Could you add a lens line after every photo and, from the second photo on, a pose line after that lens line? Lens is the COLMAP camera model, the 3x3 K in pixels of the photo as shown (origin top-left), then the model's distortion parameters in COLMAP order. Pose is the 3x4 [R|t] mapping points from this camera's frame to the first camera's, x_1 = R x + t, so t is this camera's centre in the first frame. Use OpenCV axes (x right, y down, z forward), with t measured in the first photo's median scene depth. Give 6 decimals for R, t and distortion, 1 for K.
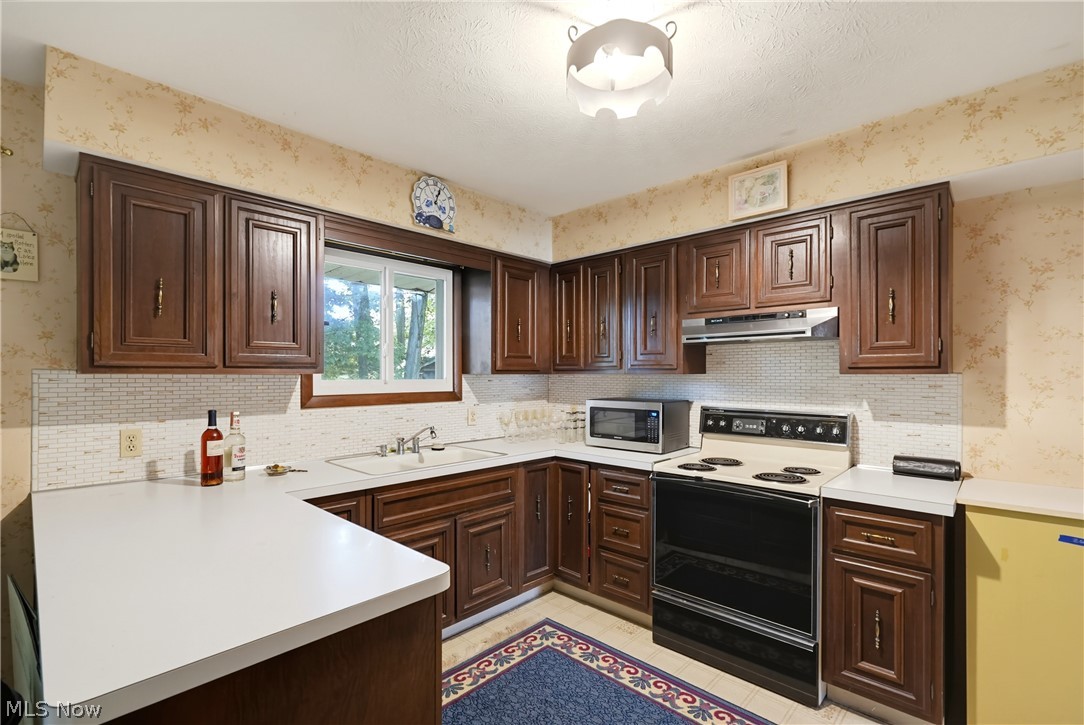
lens RADIAL K [[492.4, 0, 540.1], [0, 492.4, 376.1], [0, 0, 1]] dist [0.000539, 0.000688]
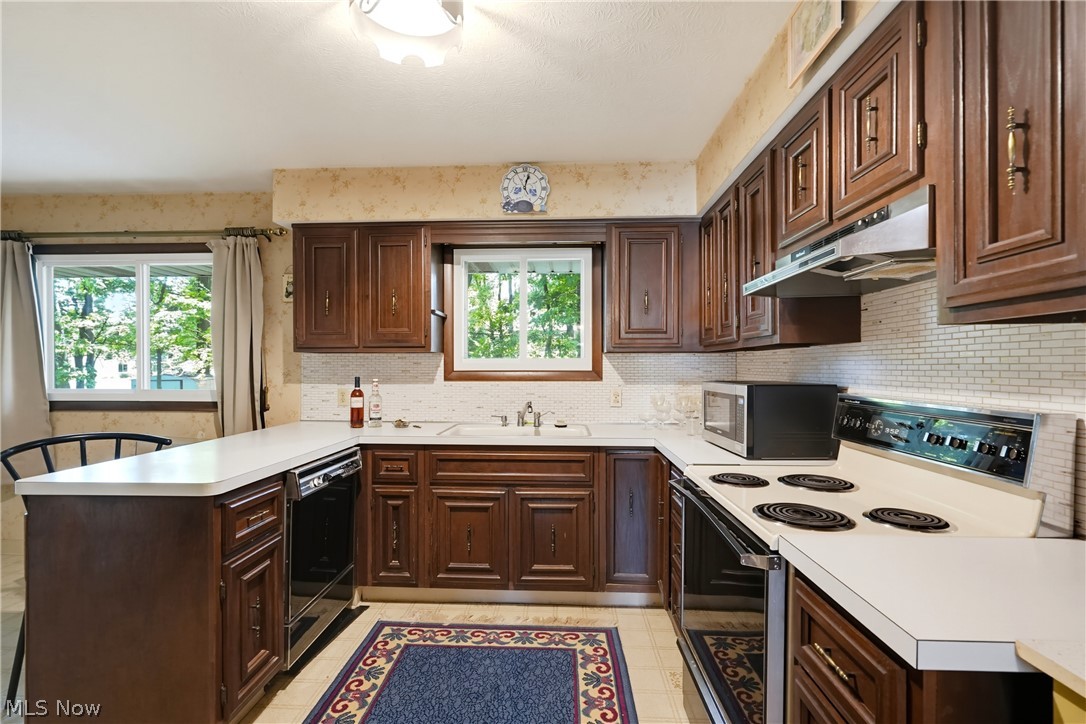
lens RADIAL K [[491.5, 0, 539.4], [0, 491.5, 369.7], [0, 0, 1]] dist [-0.002028, 0.000322]
pose [[0.657071, 0.003370, -0.753821, 0.641458], [-0.001720, 0.999994, 0.002971, 0.034546], [0.753826, -0.000656, 0.657073, 0.359224]]
